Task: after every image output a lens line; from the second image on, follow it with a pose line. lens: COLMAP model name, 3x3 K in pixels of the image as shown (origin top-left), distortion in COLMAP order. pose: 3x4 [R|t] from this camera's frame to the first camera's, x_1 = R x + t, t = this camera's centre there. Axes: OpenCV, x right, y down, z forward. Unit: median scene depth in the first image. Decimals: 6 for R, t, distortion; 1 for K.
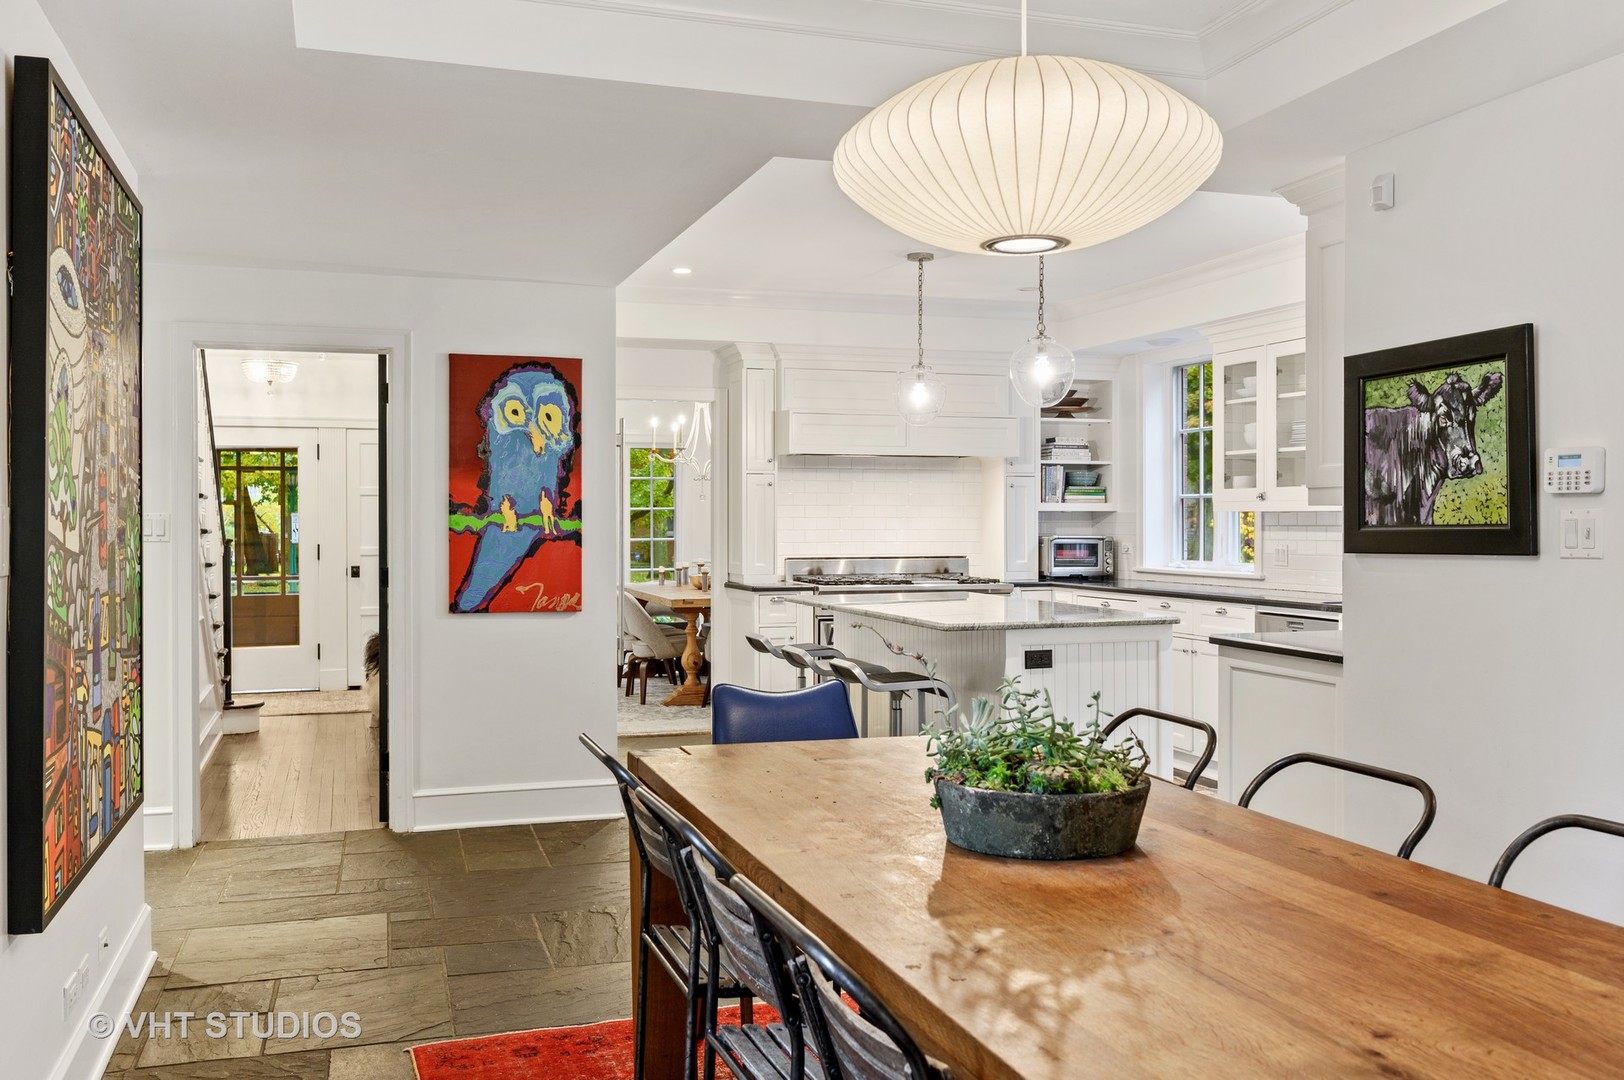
lens RADIAL K [[1415.8, 0, 812.0], [0, 1415.8, 540.0], [0, 0, 1]] dist [0.005637, 0.000998]
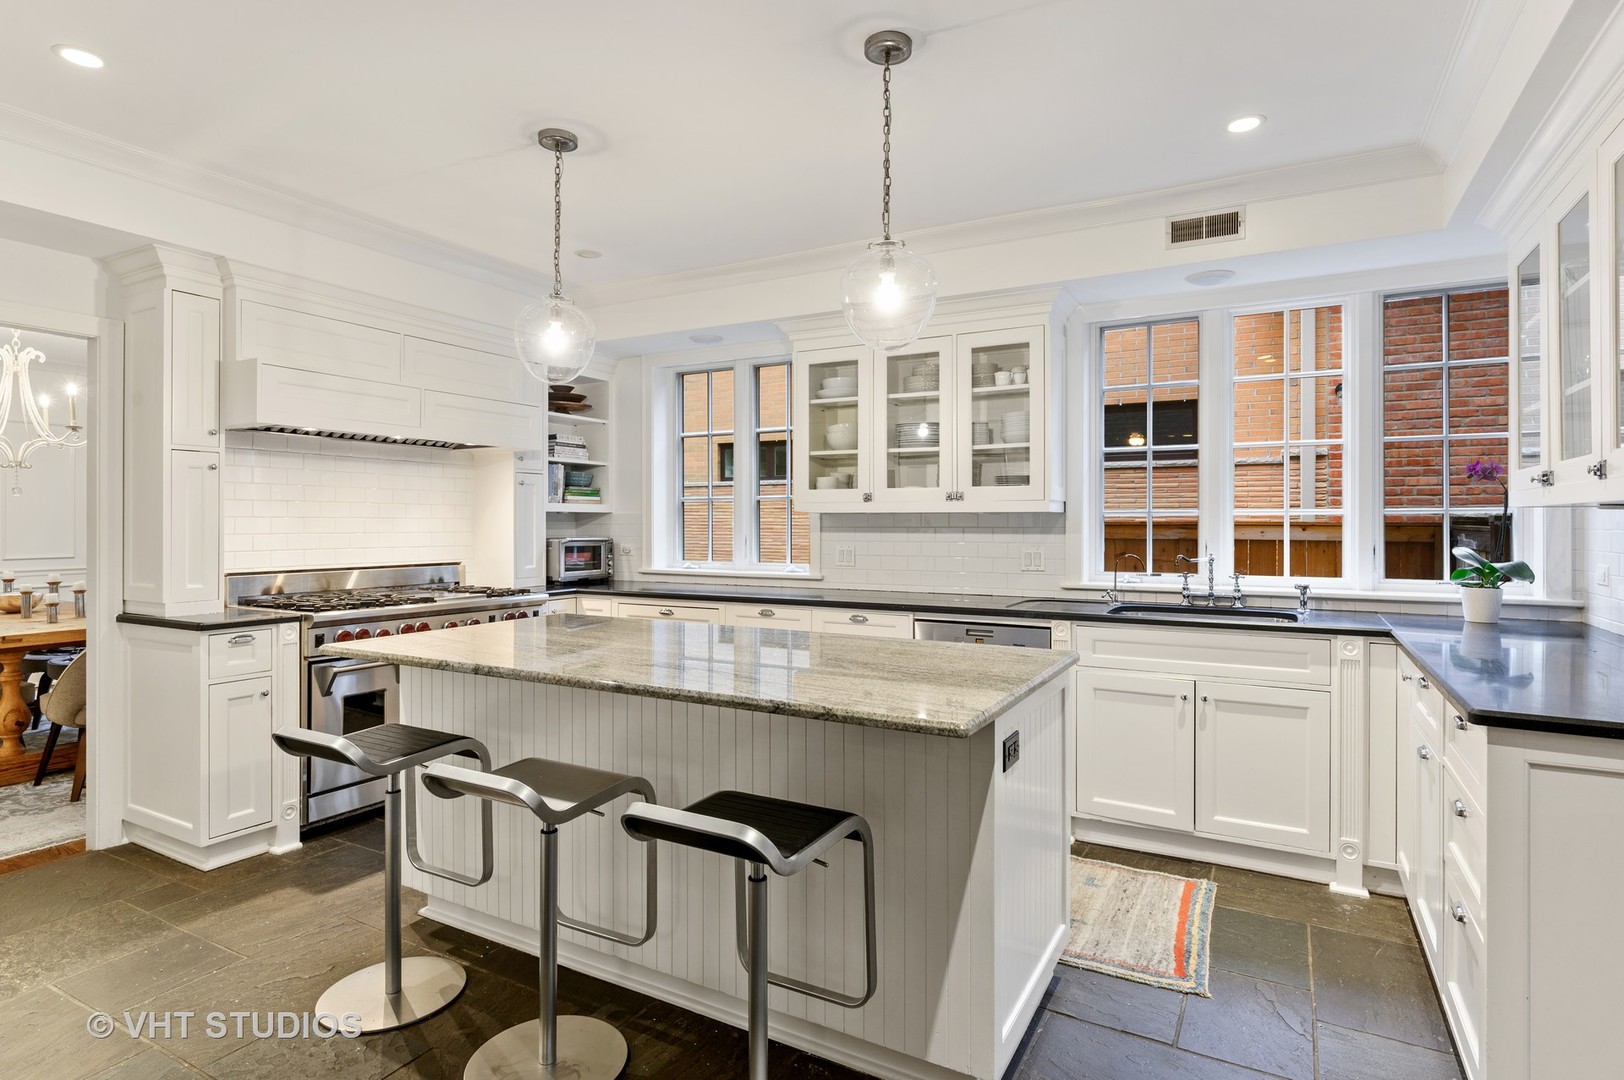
lens RADIAL K [[851.7, 0, 815.6], [0, 851.7, 529.6], [0, 0, 1]] dist [0.000434, -0.000009]
pose [[0.731759, -0.003339, 0.681555, -0.090887], [0.007819, 0.999963, -0.003496, -0.005419], [-0.681519, 0.007887, 0.731758, 0.476131]]
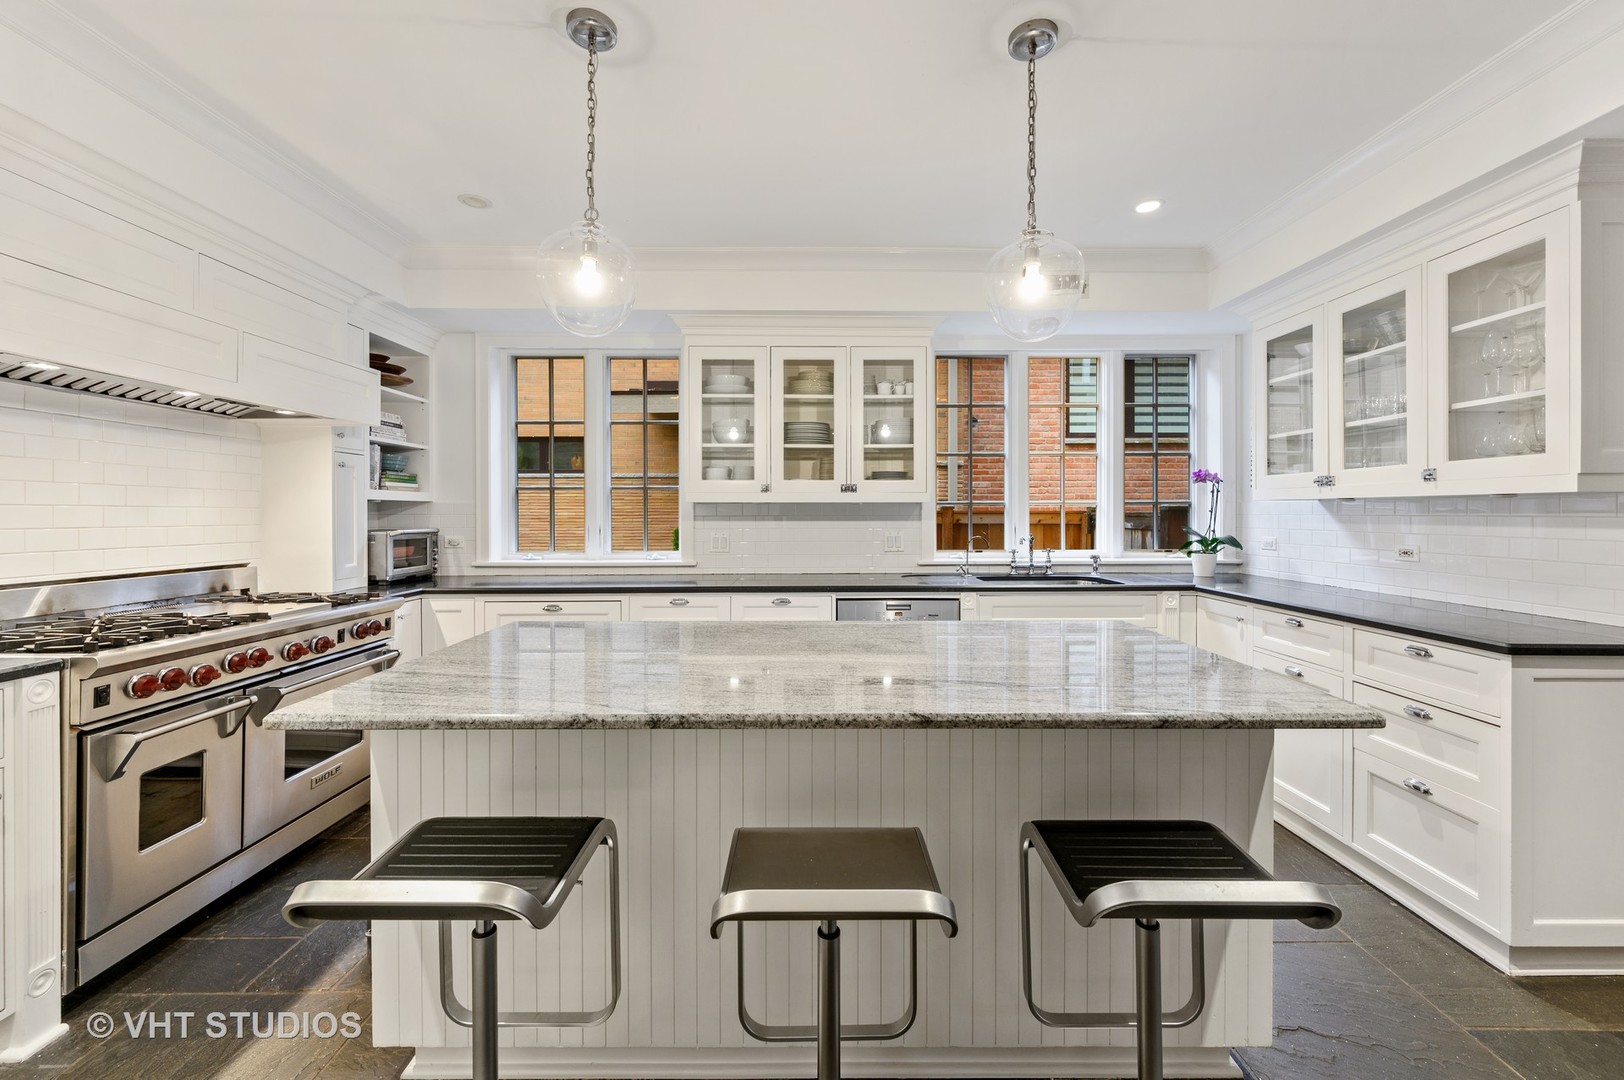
lens RADIAL K [[649.7, 0, 816.8], [0, 649.7, 520.4], [0, 0, 1]] dist [0.002739, 0.000361]
pose [[0.304876, -0.009941, 0.952340, -0.108955], [0.015064, 0.999871, 0.005615, -0.007139], [-0.952273, 0.012634, 0.304987, 0.656105]]
